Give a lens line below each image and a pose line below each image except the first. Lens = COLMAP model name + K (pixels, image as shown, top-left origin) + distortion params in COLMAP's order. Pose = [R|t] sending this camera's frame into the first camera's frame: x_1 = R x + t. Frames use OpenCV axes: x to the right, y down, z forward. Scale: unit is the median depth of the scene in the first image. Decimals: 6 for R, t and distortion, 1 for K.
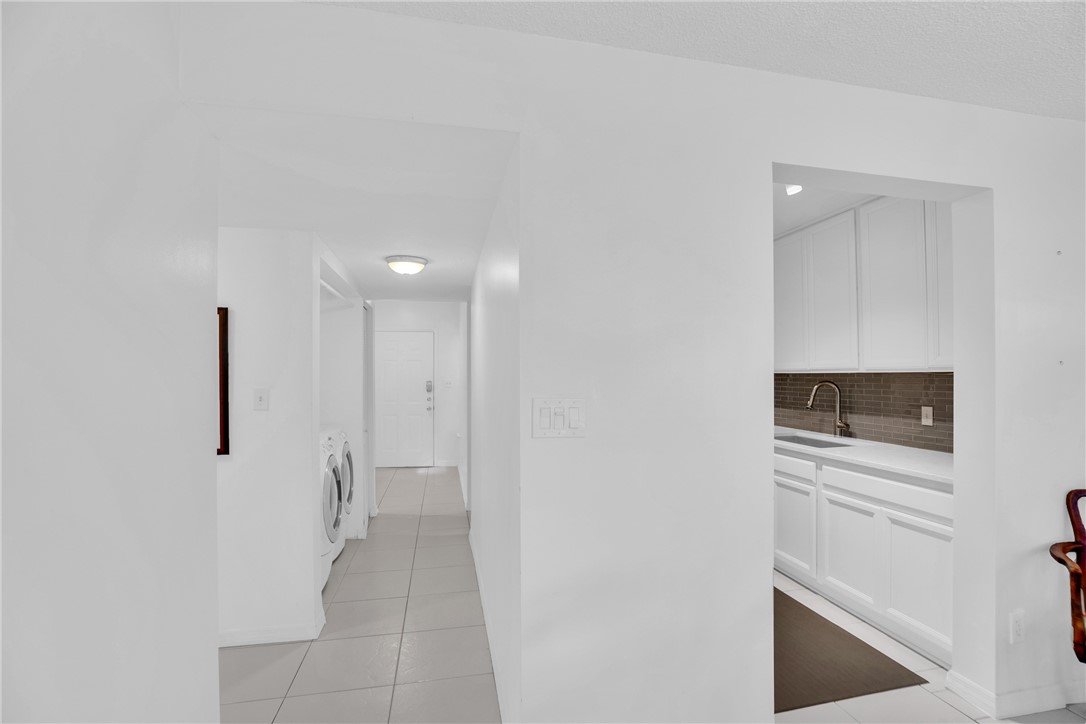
lens RADIAL K [[500.0, 0, 552.7], [0, 500.0, 370.8], [0, 0, 1]] dist [-0.044666, 0.013607]
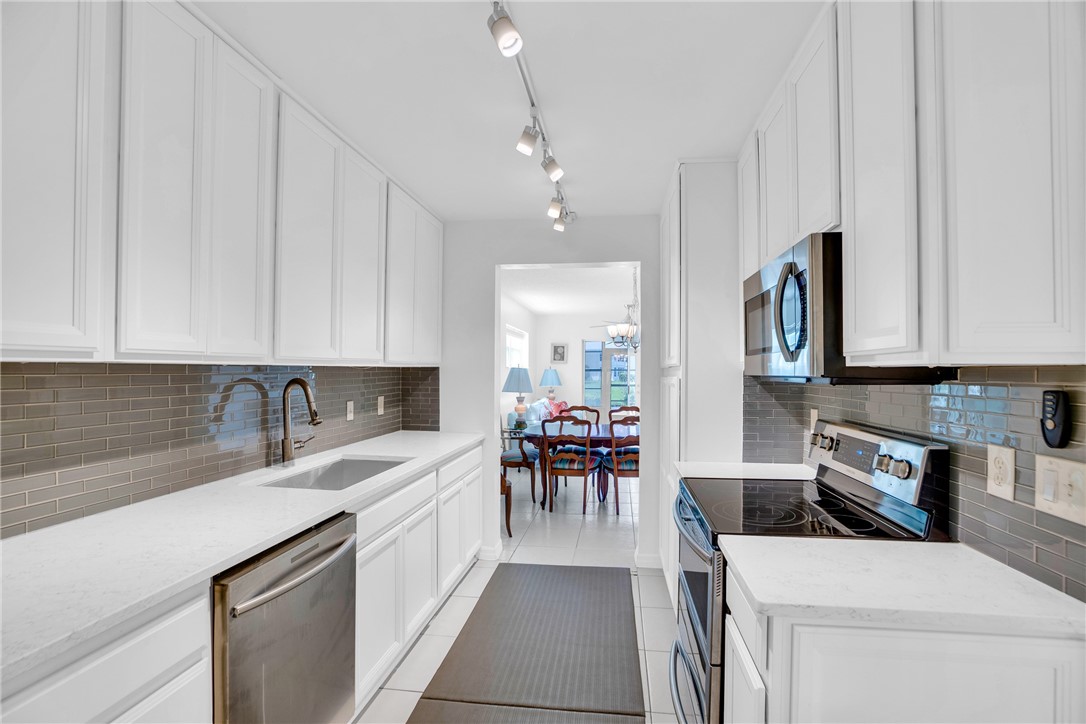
lens RADIAL K [[500.0, 0, 552.7], [0, 500.0, 370.8], [0, 0, 1]] dist [-0.044666, 0.013607]
pose [[-0.940577, -0.003629, 0.339562, 0.038349], [-0.006183, 0.999960, -0.006439, 0.013737], [-0.339525, -0.008156, -0.940562, 1.556013]]
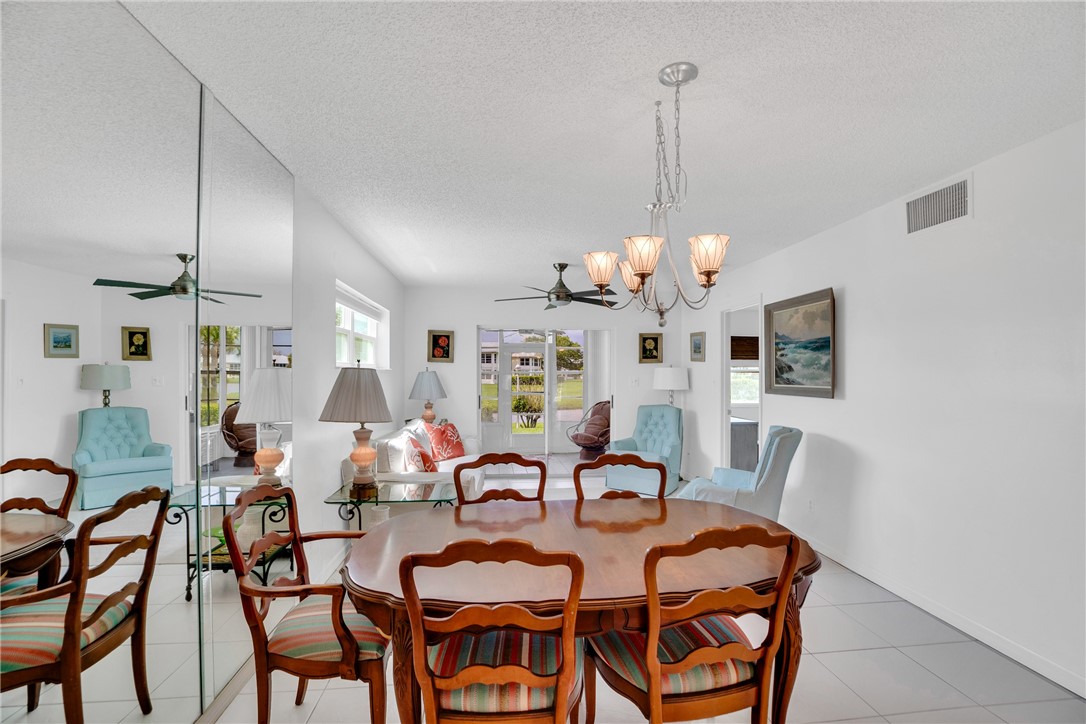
lens RADIAL K [[500.0, 0, 552.7], [0, 500.0, 370.8], [0, 0, 1]] dist [-0.044666, 0.013607]
pose [[-0.994776, 0.001021, 0.102075, 0.384999], [-0.000110, 0.999939, -0.011070, 0.004624], [-0.102080, -0.011023, -0.994715, 0.621514]]
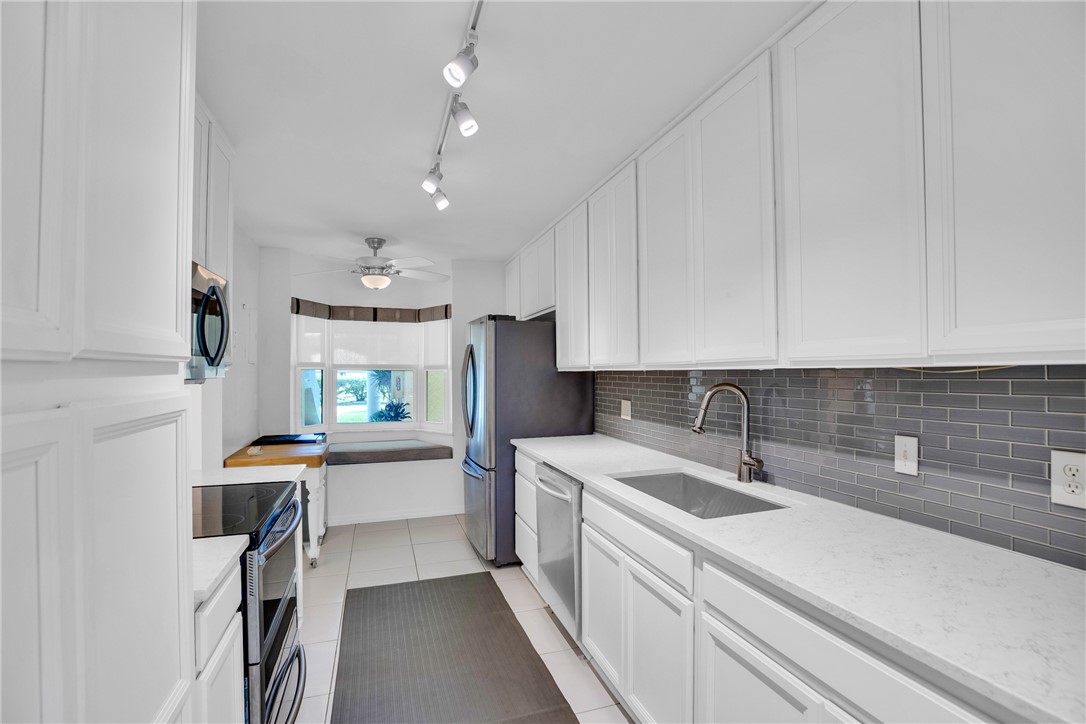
lens RADIAL K [[500.0, 0, 552.7], [0, 500.0, 370.8], [0, 0, 1]] dist [-0.044666, 0.013607]
pose [[0.993291, 0.001549, 0.115634, 0.301115], [-0.002163, 0.999984, 0.005182, 0.003541], [-0.115624, -0.005398, 0.993278, 0.470672]]
